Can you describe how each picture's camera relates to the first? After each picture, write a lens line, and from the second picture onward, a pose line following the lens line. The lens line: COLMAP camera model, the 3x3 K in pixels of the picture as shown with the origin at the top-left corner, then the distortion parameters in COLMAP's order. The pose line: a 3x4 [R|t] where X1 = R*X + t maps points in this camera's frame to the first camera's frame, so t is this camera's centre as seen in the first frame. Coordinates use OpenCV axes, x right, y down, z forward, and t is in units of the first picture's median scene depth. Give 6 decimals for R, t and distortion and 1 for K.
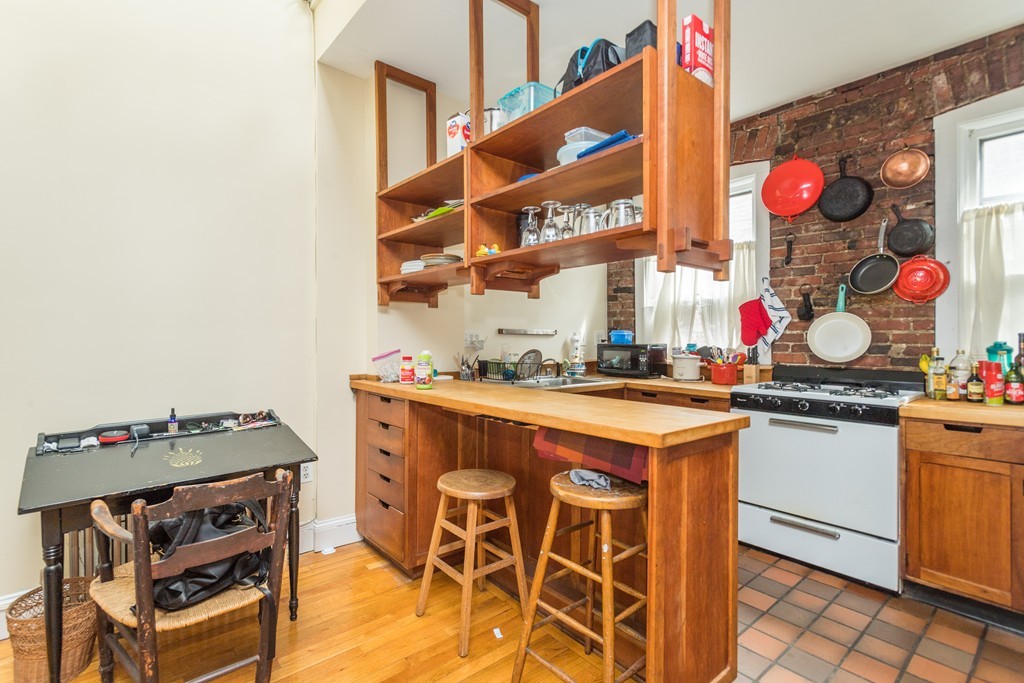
lens RADIAL K [[480.1, 0, 504.1], [0, 480.1, 341.4], [0, 0, 1]] dist [0.014998, -0.006624]
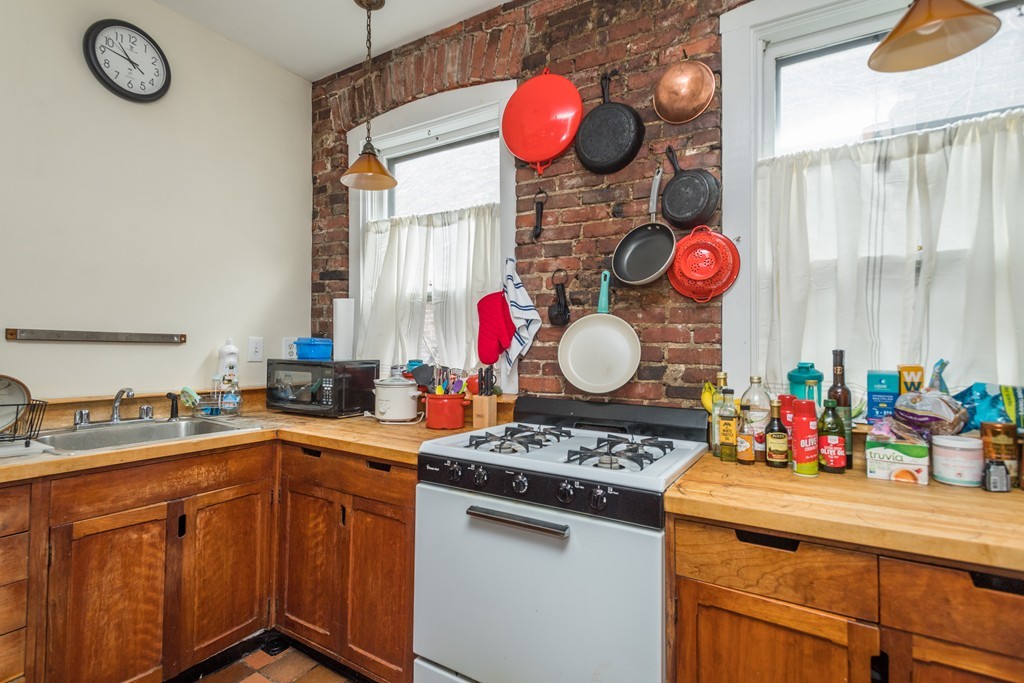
lens RADIAL K [[480.1, 0, 517.4], [0, 480.1, 340.7], [0, 0, 1]] dist [0.014998, -0.006624]
pose [[0.947539, 0.016356, 0.319221, 0.407331], [-0.009386, 0.999683, -0.023360, -0.009345], [-0.319502, 0.019138, 0.947392, 0.456081]]
